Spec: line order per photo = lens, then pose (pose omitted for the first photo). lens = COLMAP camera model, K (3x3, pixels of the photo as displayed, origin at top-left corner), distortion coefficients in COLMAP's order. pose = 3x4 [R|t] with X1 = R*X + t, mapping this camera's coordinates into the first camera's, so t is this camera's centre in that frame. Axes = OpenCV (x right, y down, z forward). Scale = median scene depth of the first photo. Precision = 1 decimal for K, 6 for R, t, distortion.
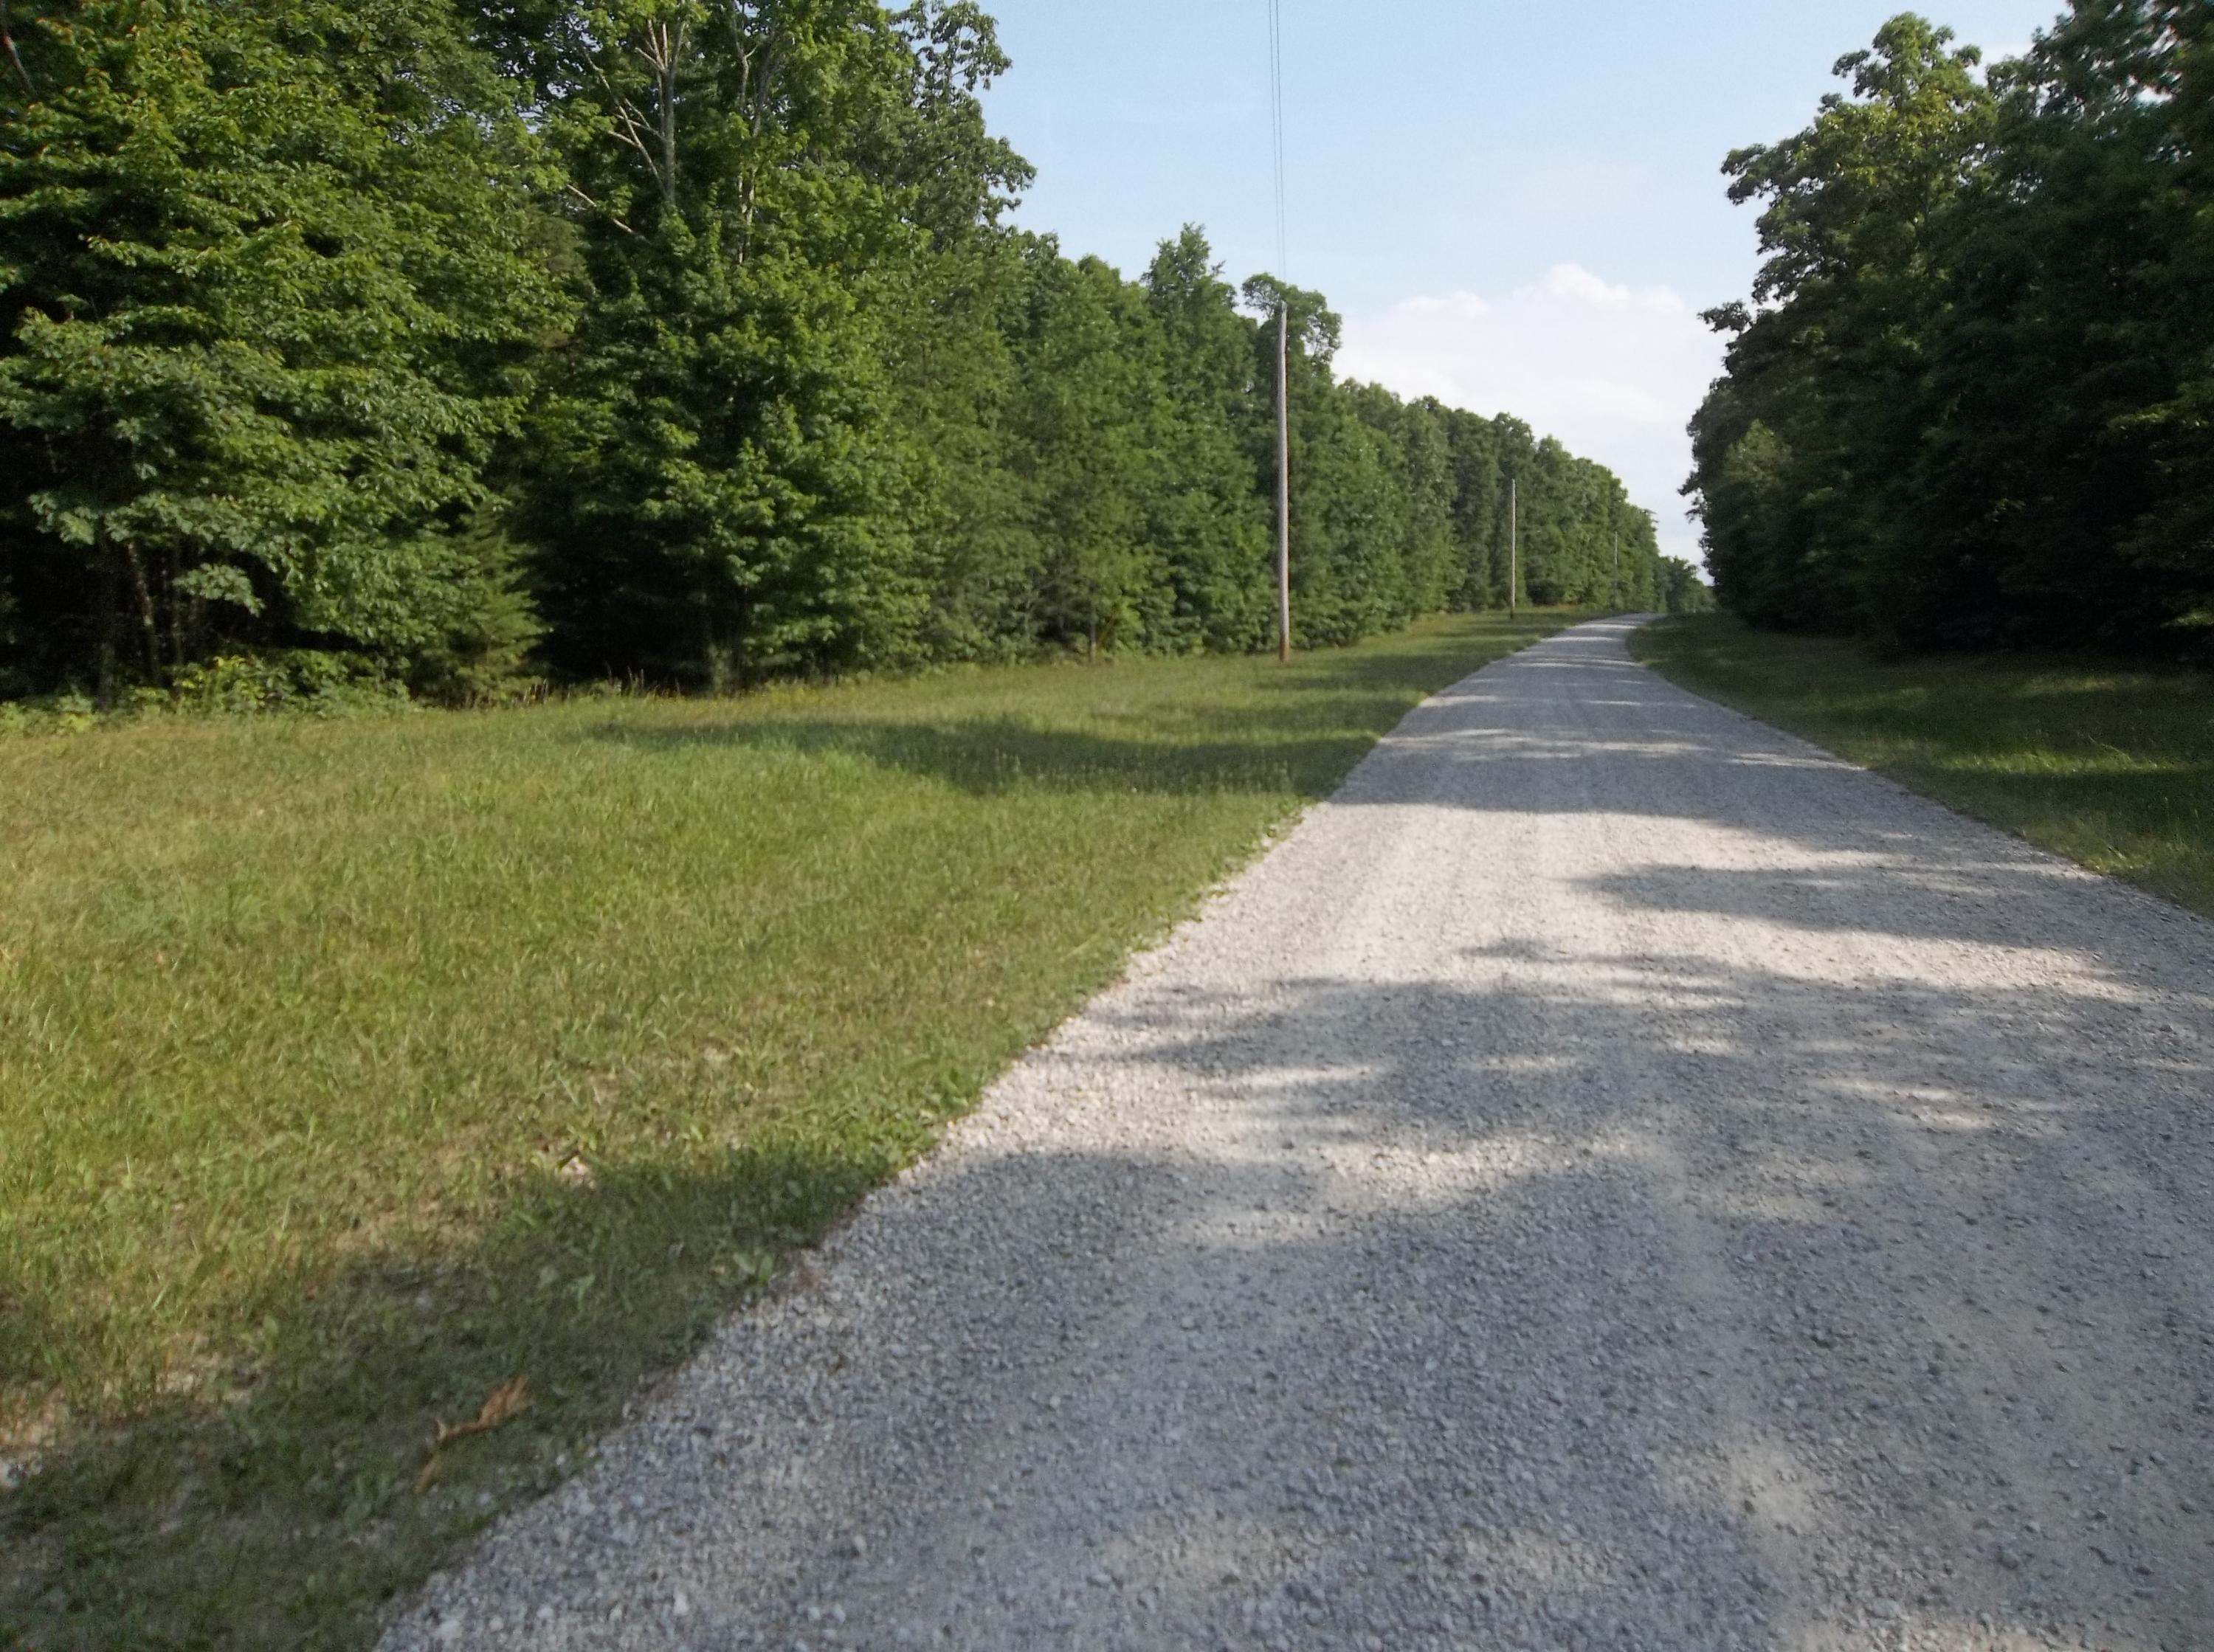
lens RADIAL K [[1899.9, 0, 1105.5], [0, 1899.9, 865.6], [0, 0, 1]] dist [-0.005929, -0.003578]
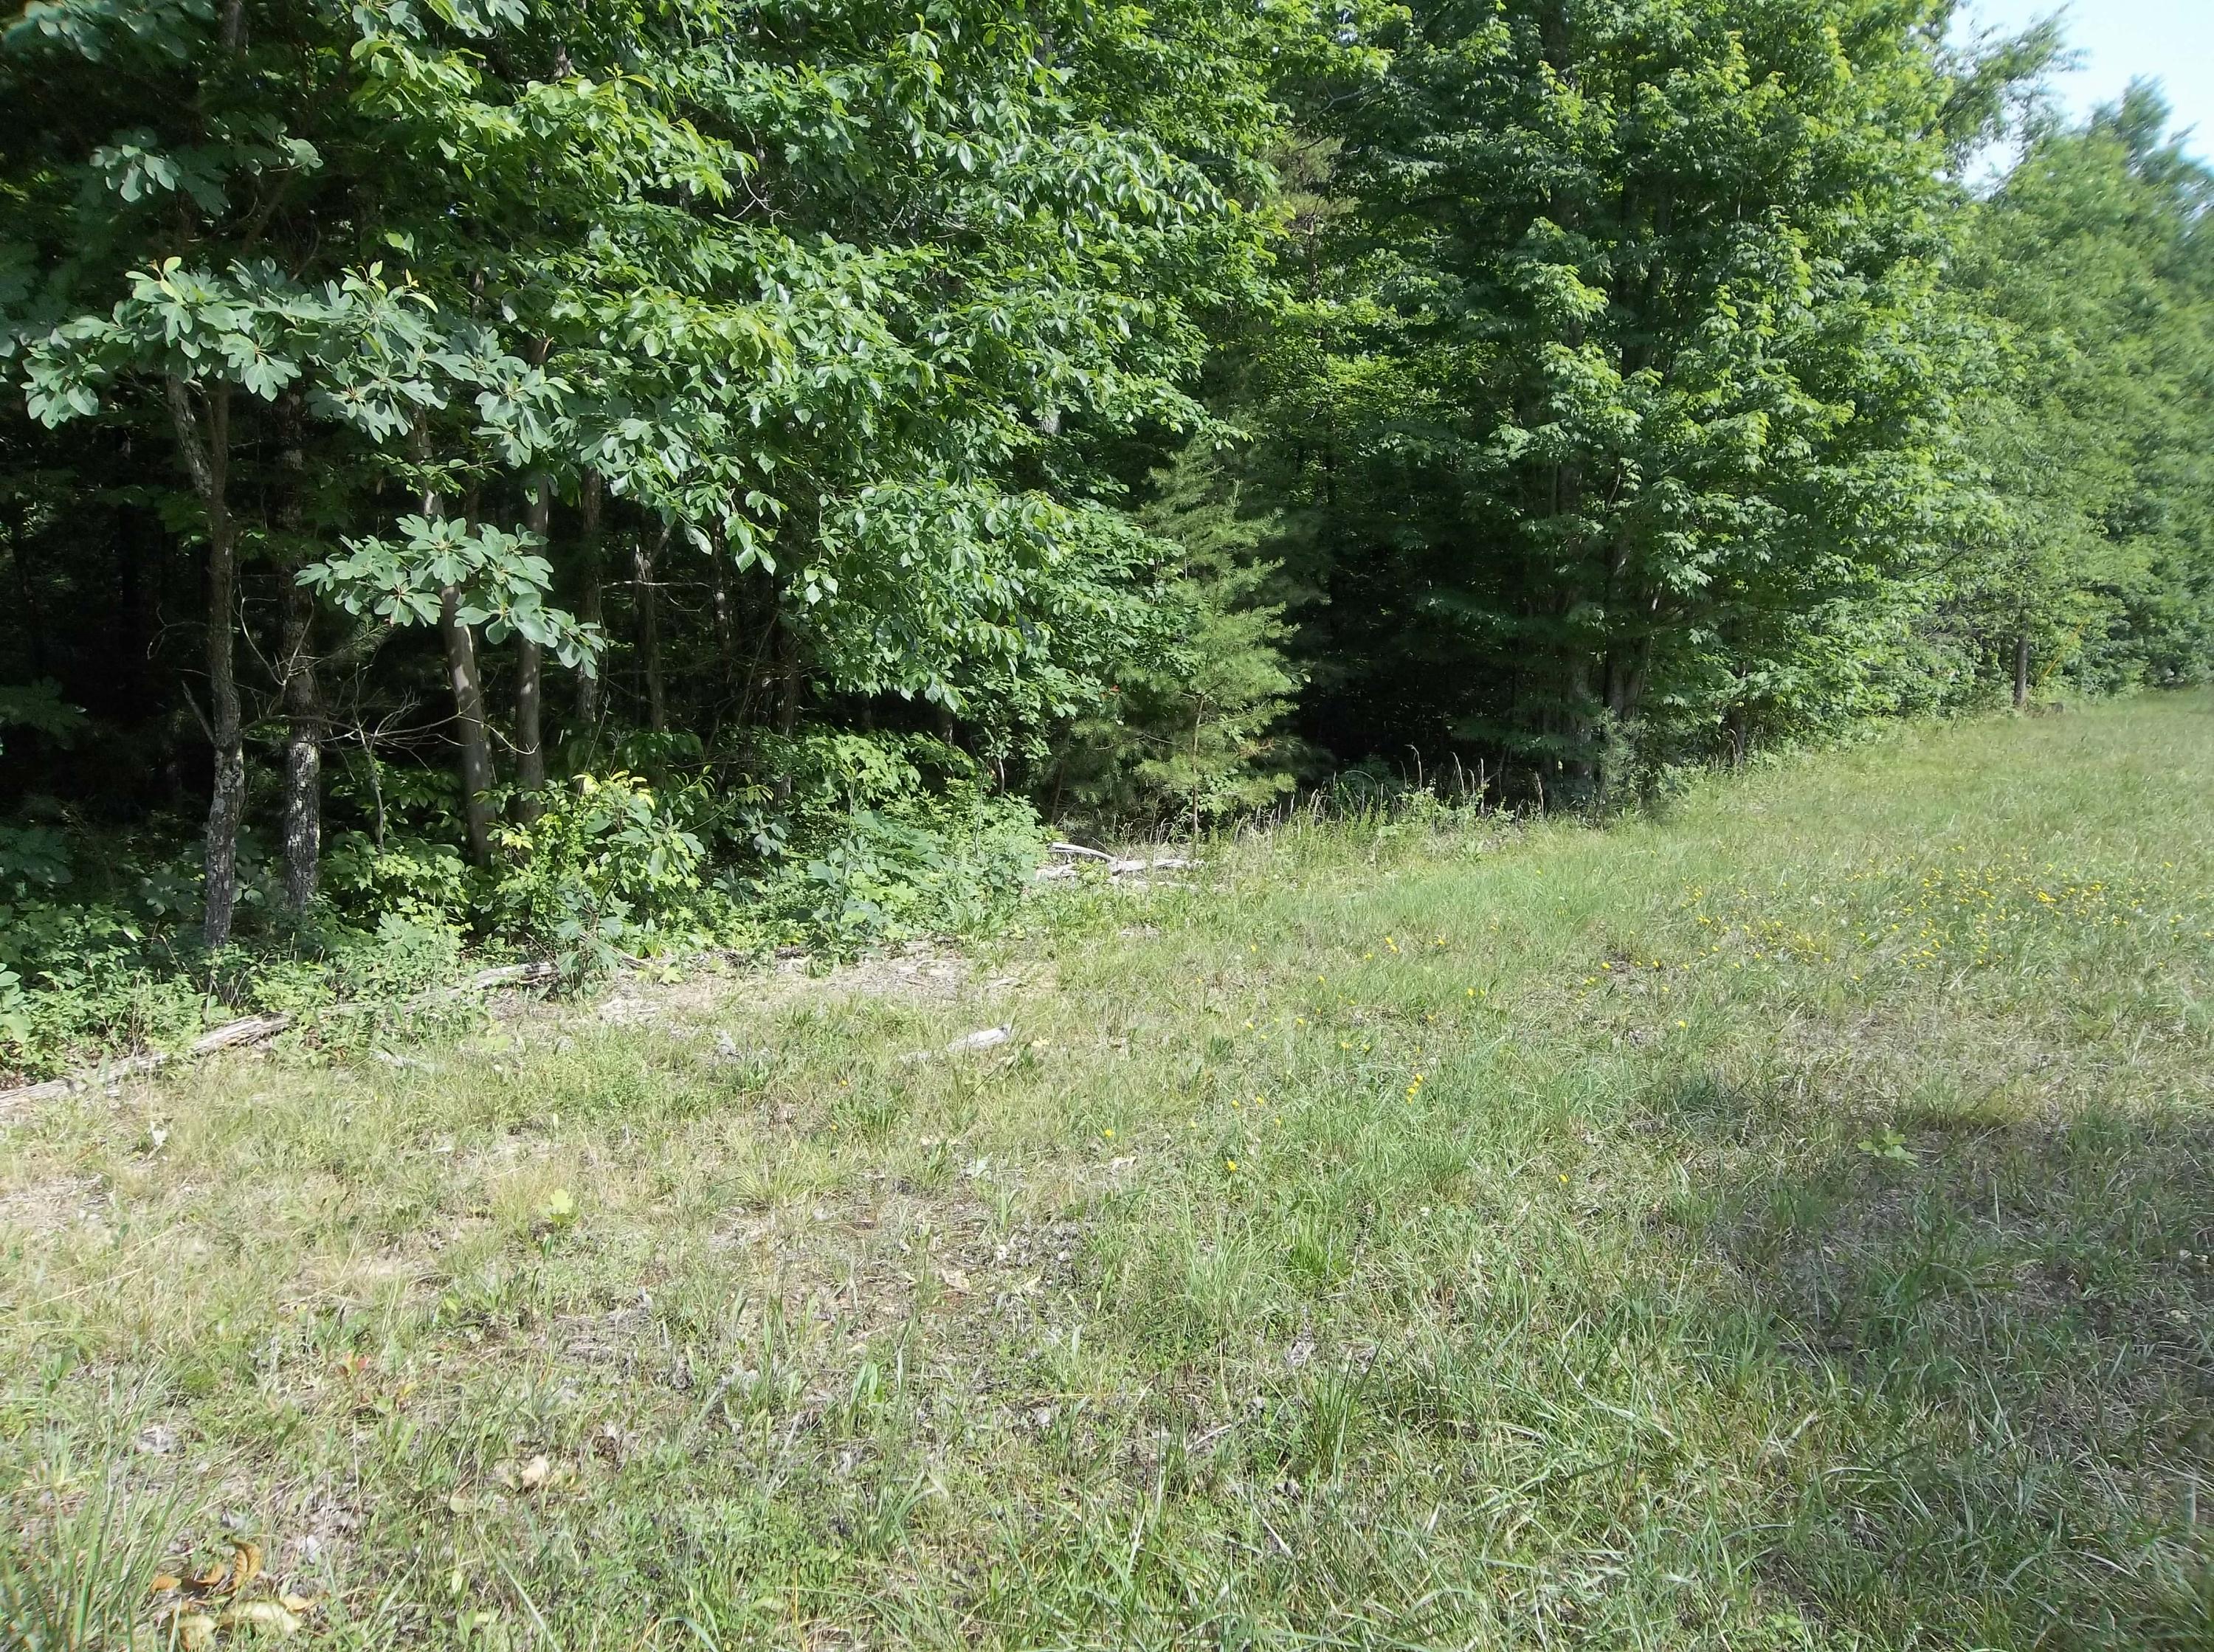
lens RADIAL K [[1854.8, 0, 1107.0], [0, 1854.8, 826.0], [0, 0, 1]] dist [0.012183, 0.007087]
pose [[0.945731, 0.027954, -0.323746, -0.187652], [-0.037361, 0.999040, -0.022879, -0.074164], [0.322796, 0.033733, 0.945867, 0.527937]]
